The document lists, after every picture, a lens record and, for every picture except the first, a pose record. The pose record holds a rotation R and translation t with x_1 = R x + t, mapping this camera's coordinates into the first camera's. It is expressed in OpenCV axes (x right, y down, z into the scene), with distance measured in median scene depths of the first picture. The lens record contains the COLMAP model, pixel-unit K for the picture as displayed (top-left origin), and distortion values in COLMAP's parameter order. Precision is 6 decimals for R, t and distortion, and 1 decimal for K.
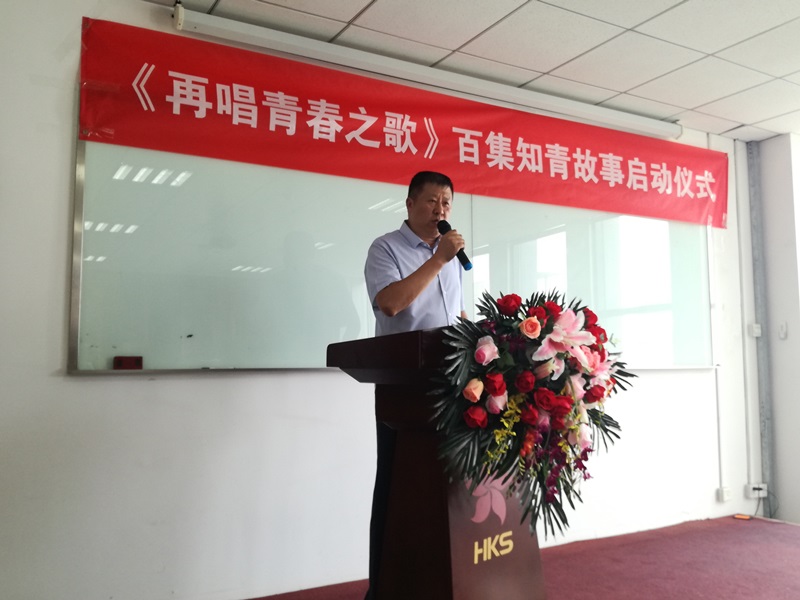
lens RADIAL K [[701.5, 0, 396.4], [0, 701.5, 300.6], [0, 0, 1]] dist [0.096178, -0.213133]
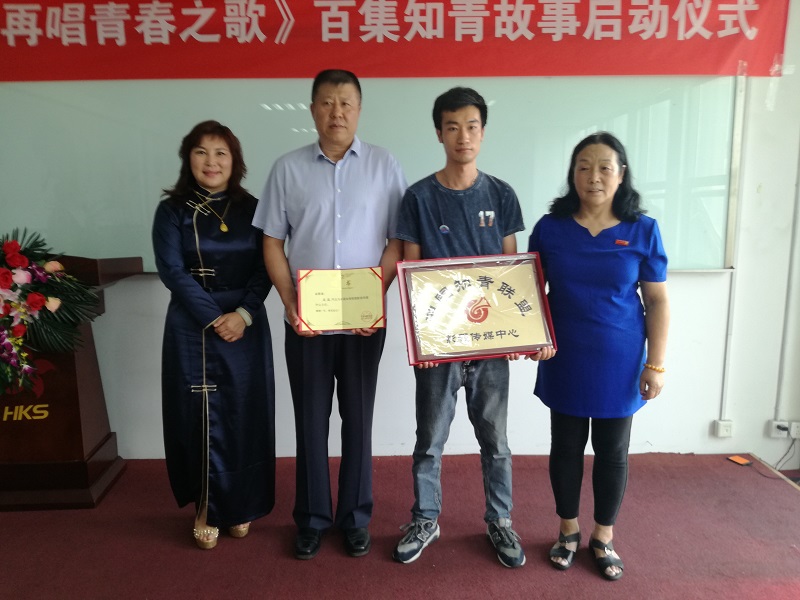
lens RADIAL K [[666.7, 0, 394.1], [0, 666.7, 320.3], [0, 0, 1]] dist [-0.013480, -0.015339]
pose [[0.872736, 0.075361, -0.482341, 0.585671], [0.046720, 0.970586, 0.236180, -0.048553], [0.485952, -0.228658, 0.843544, 0.251215]]
